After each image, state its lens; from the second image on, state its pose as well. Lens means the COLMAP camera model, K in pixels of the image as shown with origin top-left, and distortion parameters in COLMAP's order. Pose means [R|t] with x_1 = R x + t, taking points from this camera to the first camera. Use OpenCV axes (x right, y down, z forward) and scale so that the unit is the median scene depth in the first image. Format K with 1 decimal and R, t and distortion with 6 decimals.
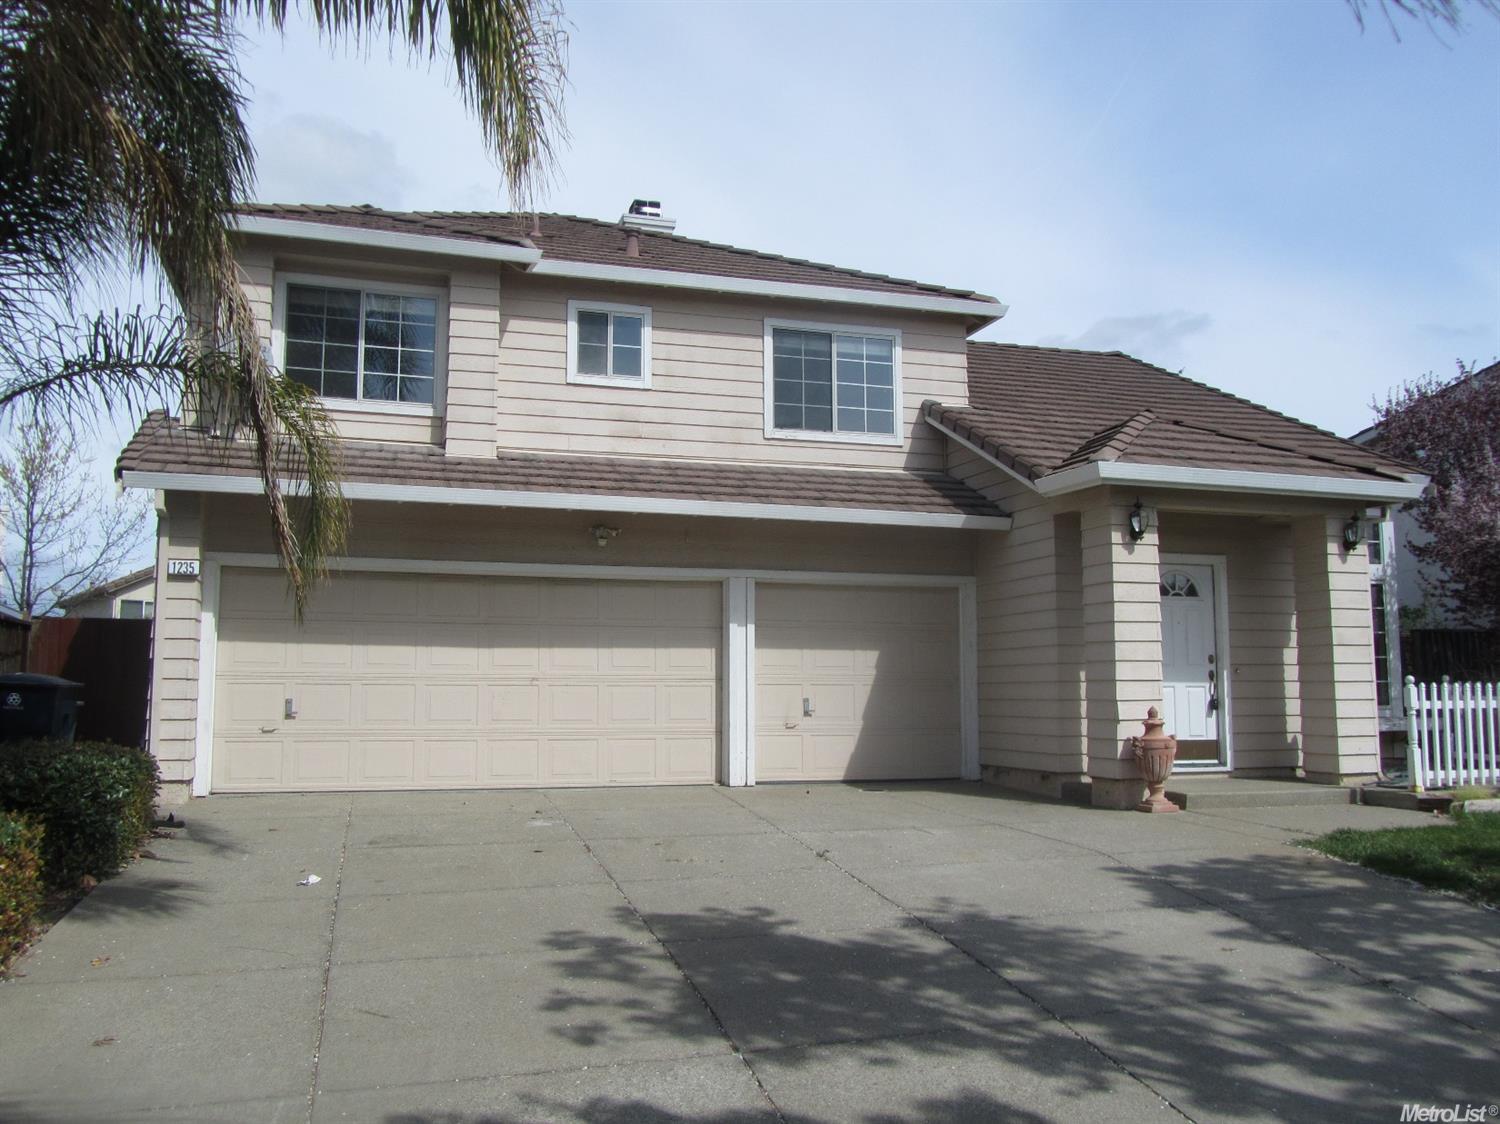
lens RADIAL K [[1233.6, 0, 750.0], [0, 1233.6, 562.0], [0, 0, 1]] dist [-0.040103, 0.004516]
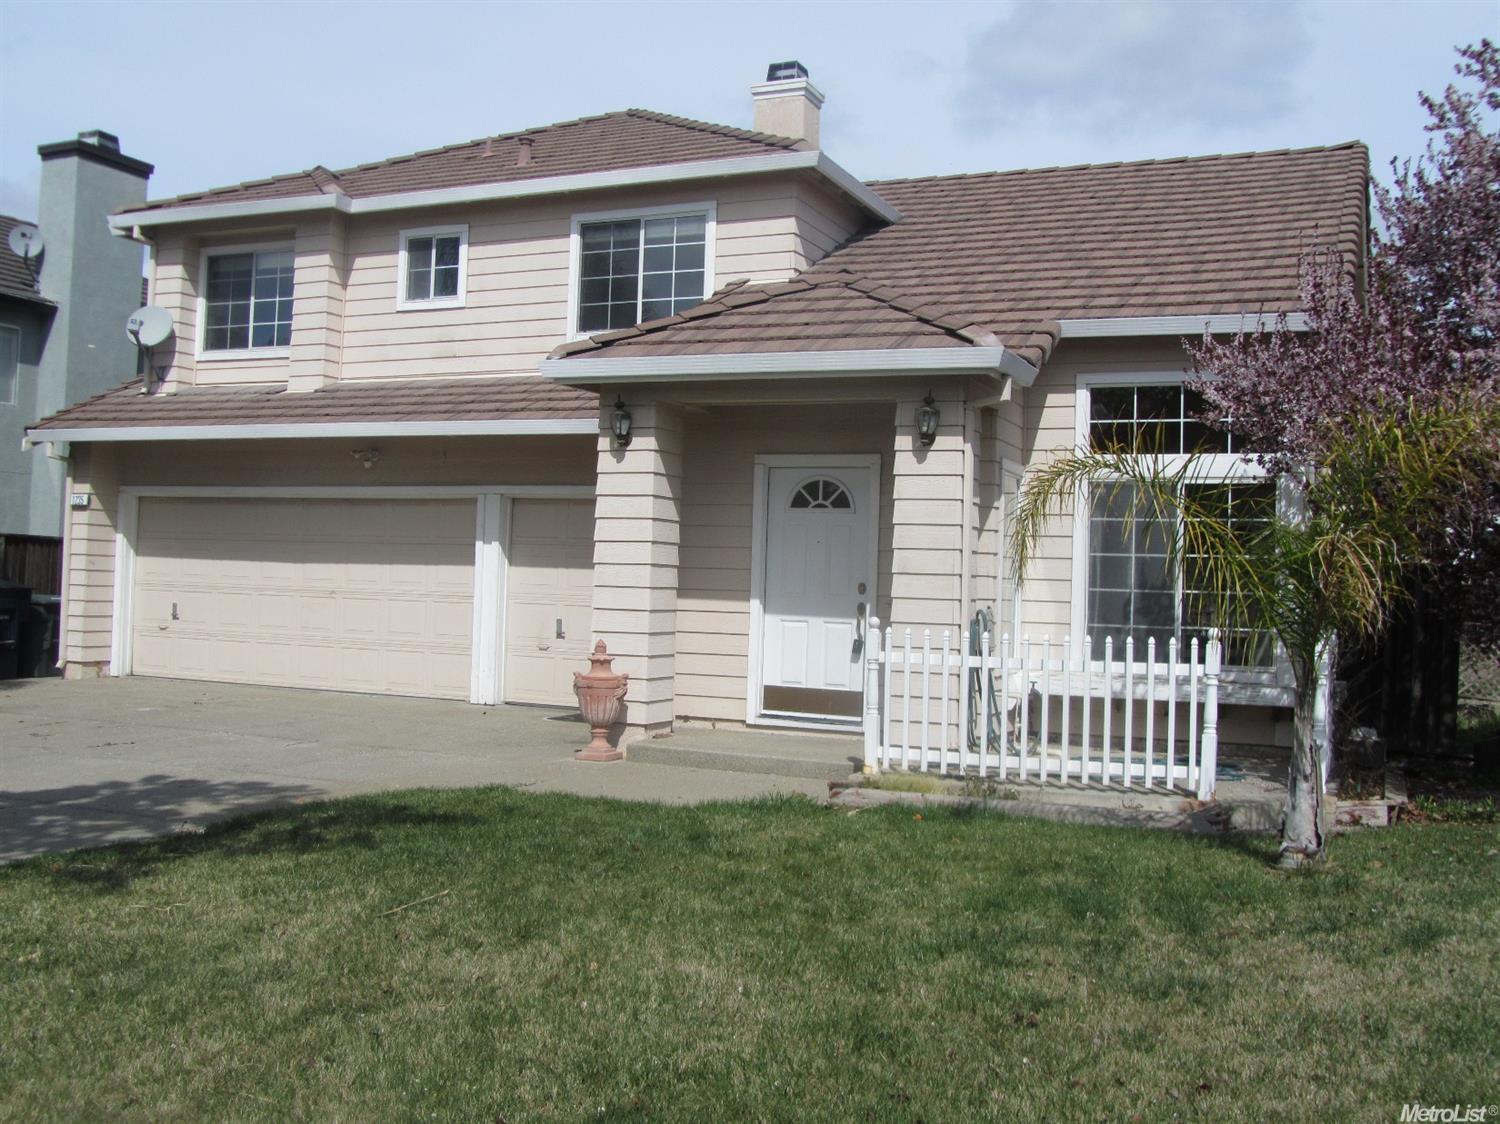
lens RADIAL K [[1490.8, 0, 750.0], [0, 1490.8, 562.0], [0, 0, 1]] dist [-0.060720, -0.255428]
pose [[0.758327, 0.010617, -0.651788, 0.893867], [0.035916, 0.997668, 0.058038, 0.004892], [0.650884, -0.067422, 0.756177, 0.229207]]
